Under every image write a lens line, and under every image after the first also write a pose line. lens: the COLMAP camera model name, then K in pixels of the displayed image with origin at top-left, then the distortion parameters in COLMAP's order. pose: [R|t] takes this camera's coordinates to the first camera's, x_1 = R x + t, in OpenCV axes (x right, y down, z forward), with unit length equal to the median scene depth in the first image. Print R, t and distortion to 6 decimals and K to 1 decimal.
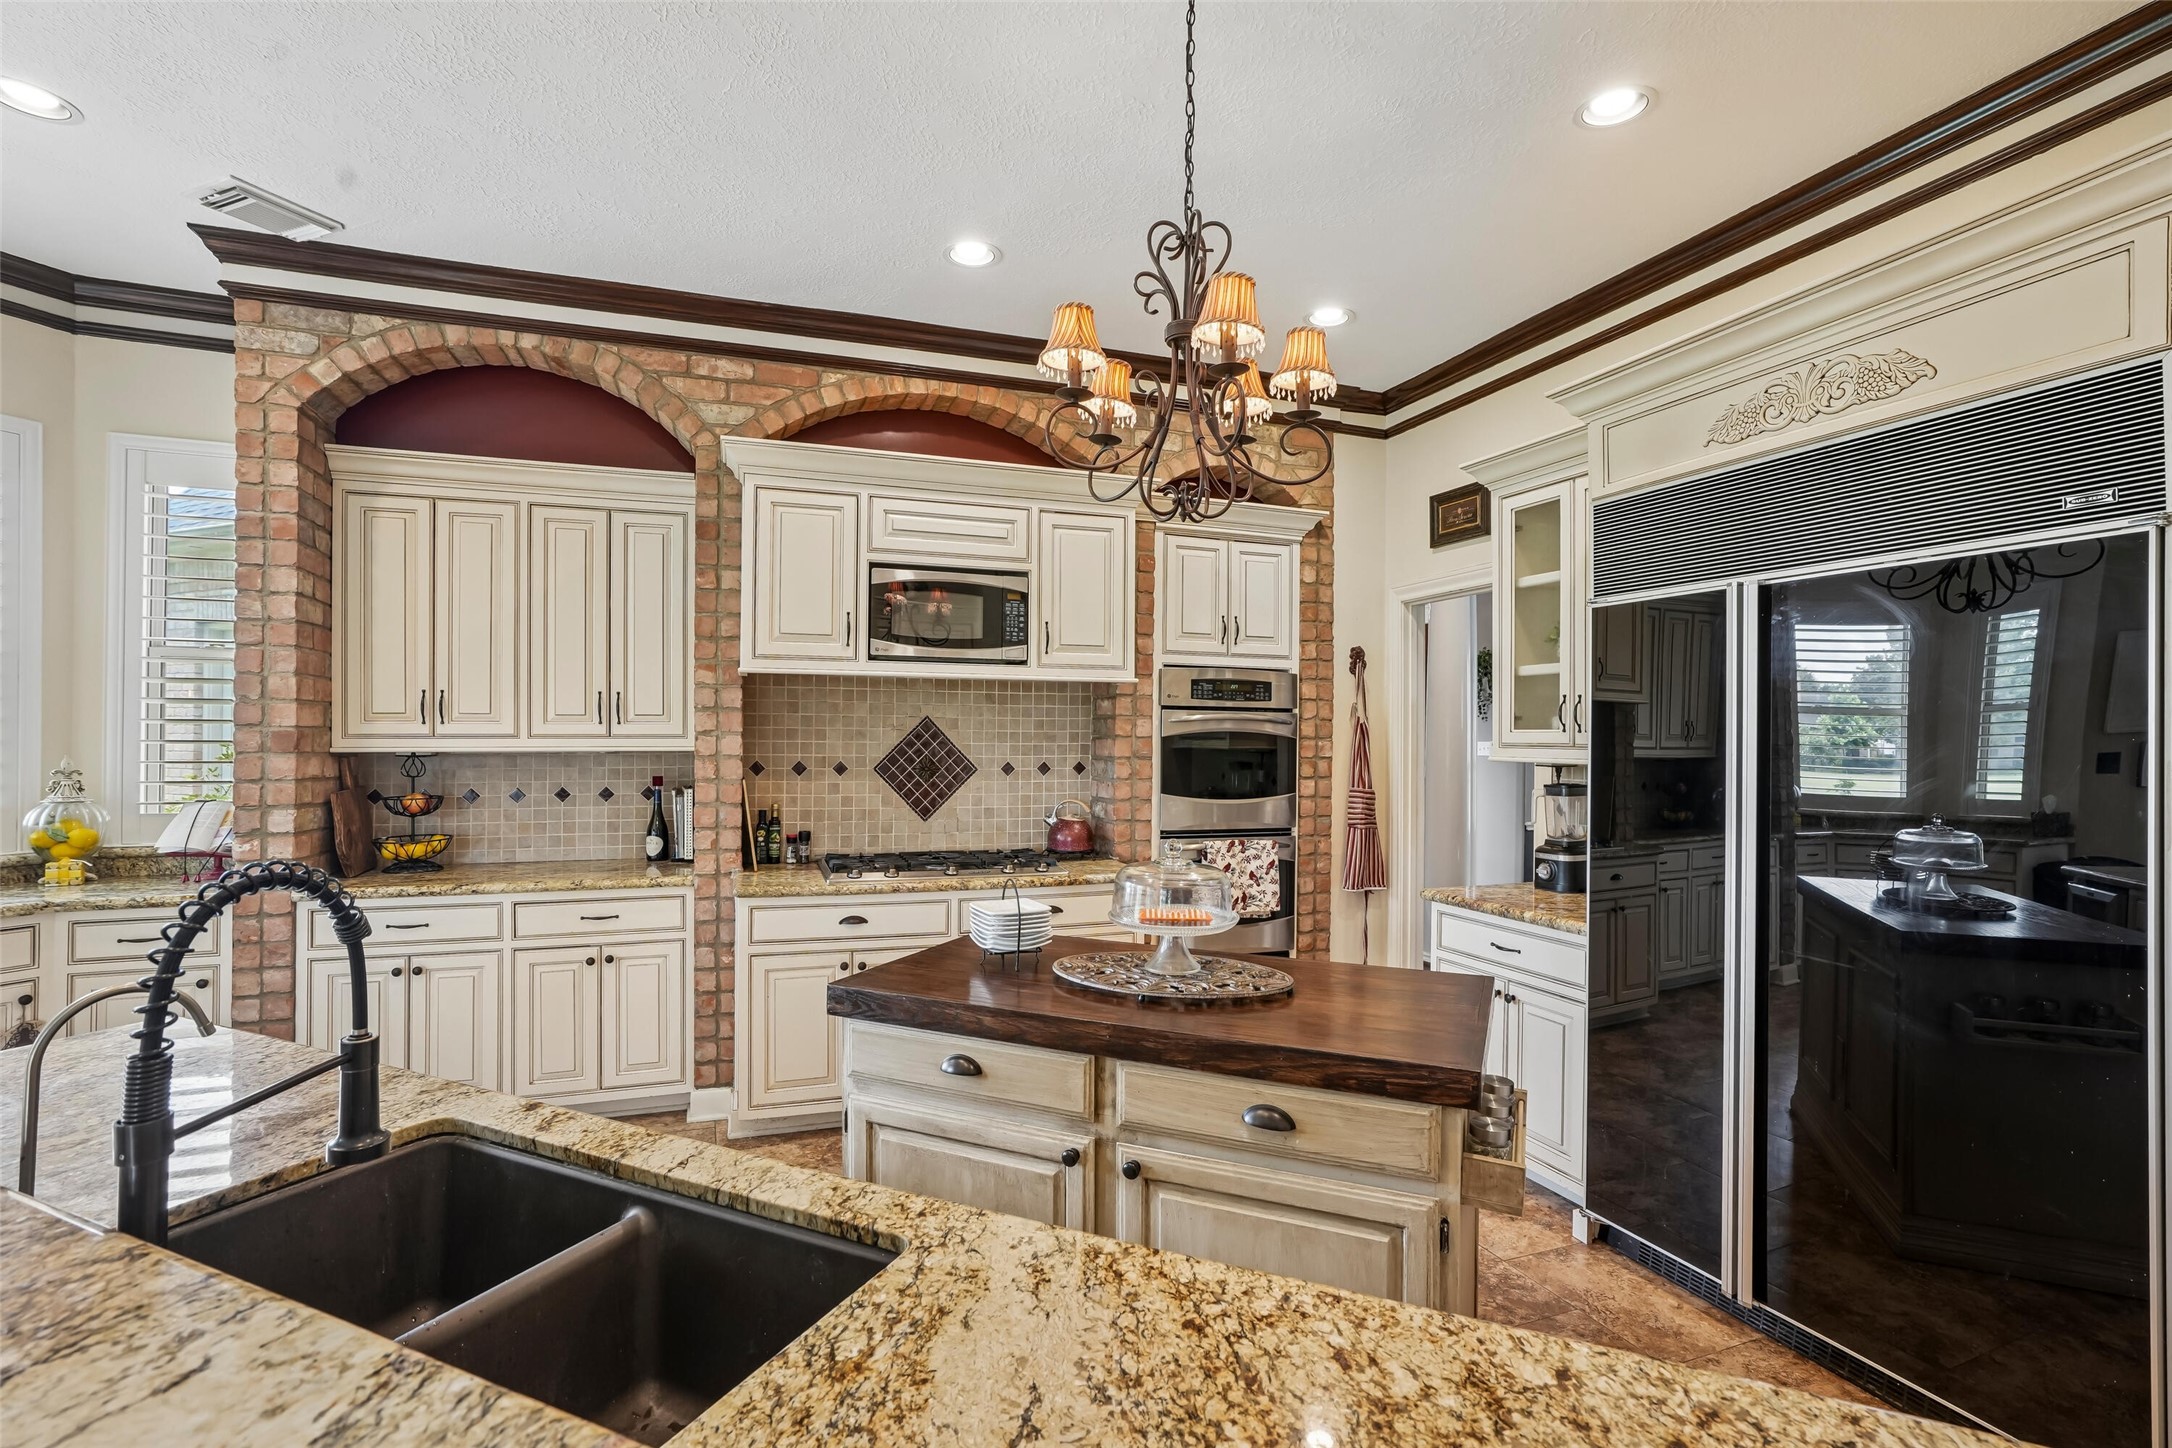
lens RADIAL K [[1008.5, 0, 1092.4], [0, 1008.5, 733.8], [0, 0, 1]] dist [-0.040392, 0.020805]
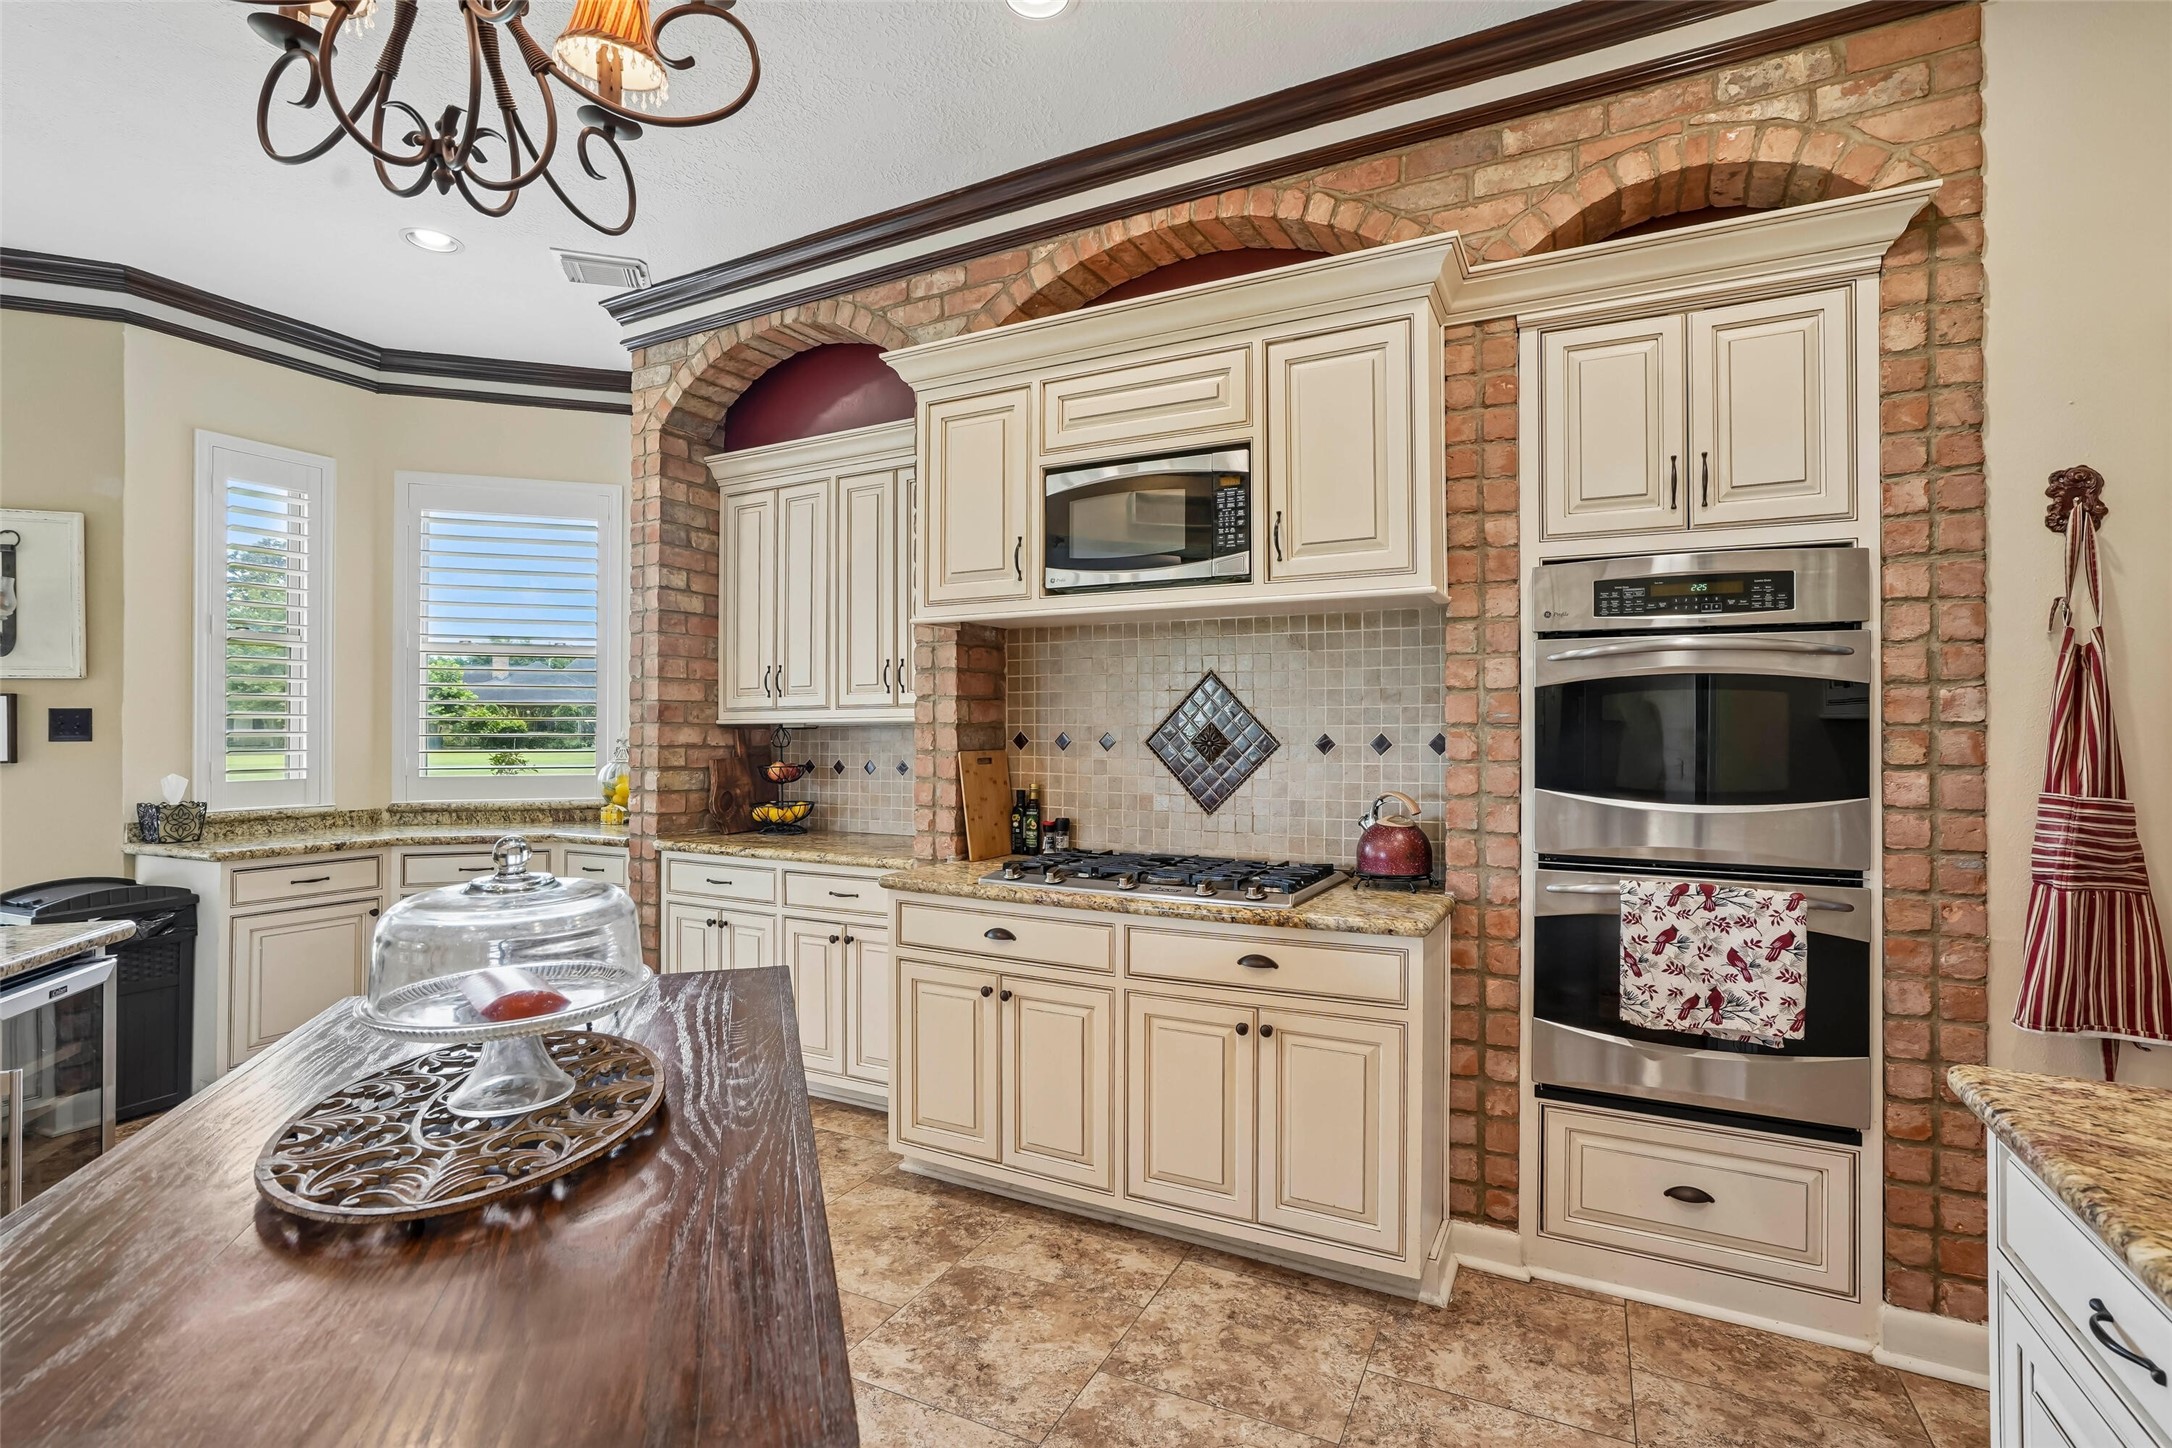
lens RADIAL K [[1017.4, 0, 1096.3], [0, 1017.4, 719.5], [0, 0, 1]] dist [-0.049072, 0.030403]
pose [[0.676727, -0.015635, -0.736068, 0.330552], [0.006641, 0.999863, -0.015132, 0.028876], [0.736204, 0.005352, 0.676738, 0.451496]]
